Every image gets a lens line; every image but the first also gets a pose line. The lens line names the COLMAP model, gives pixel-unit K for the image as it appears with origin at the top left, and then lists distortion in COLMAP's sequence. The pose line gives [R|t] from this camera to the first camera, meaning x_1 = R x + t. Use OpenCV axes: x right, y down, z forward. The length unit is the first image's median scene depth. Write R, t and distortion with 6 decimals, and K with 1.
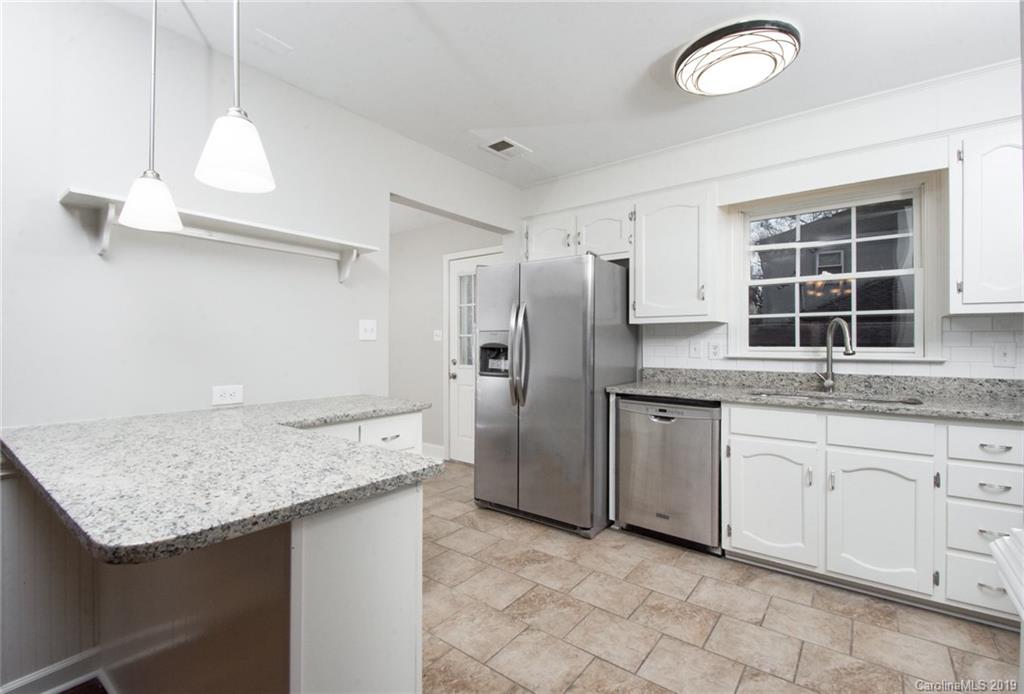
lens RADIAL K [[463.4, 0, 493.4], [0, 463.4, 343.4], [0, 0, 1]] dist [0.001828, -0.007766]
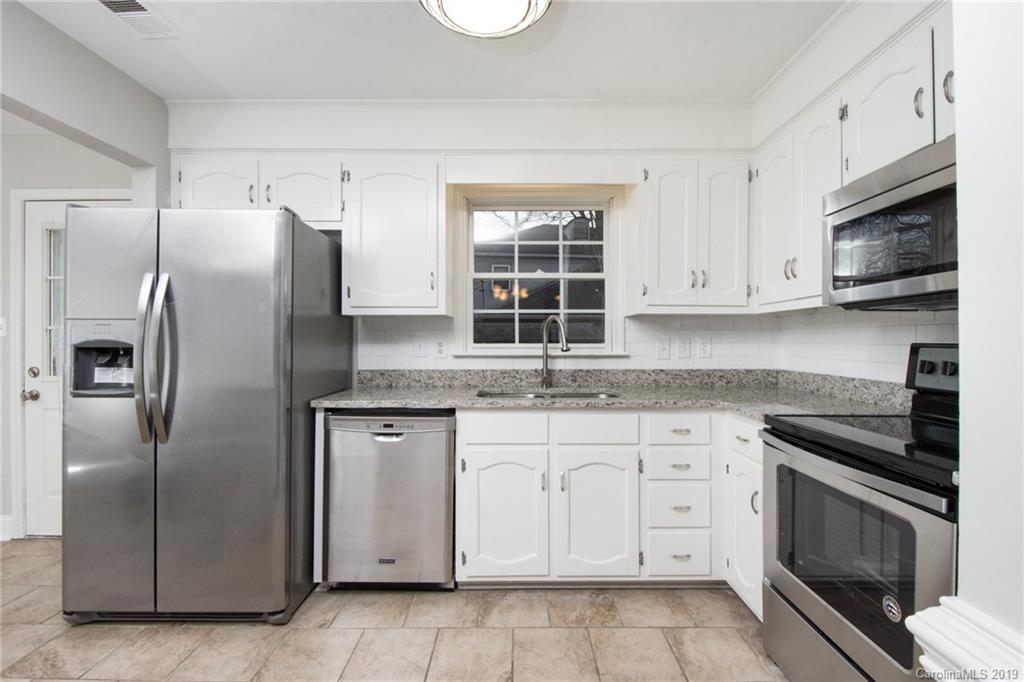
lens RADIAL K [[452.2, 0, 518.7], [0, 452.2, 335.9], [0, 0, 1]] dist [0.015952, -0.013062]
pose [[0.776161, 0.005184, 0.630514, 0.052079], [0.001453, 0.999949, -0.010011, 0.001139], [-0.630533, 0.008686, 0.776114, 0.257648]]
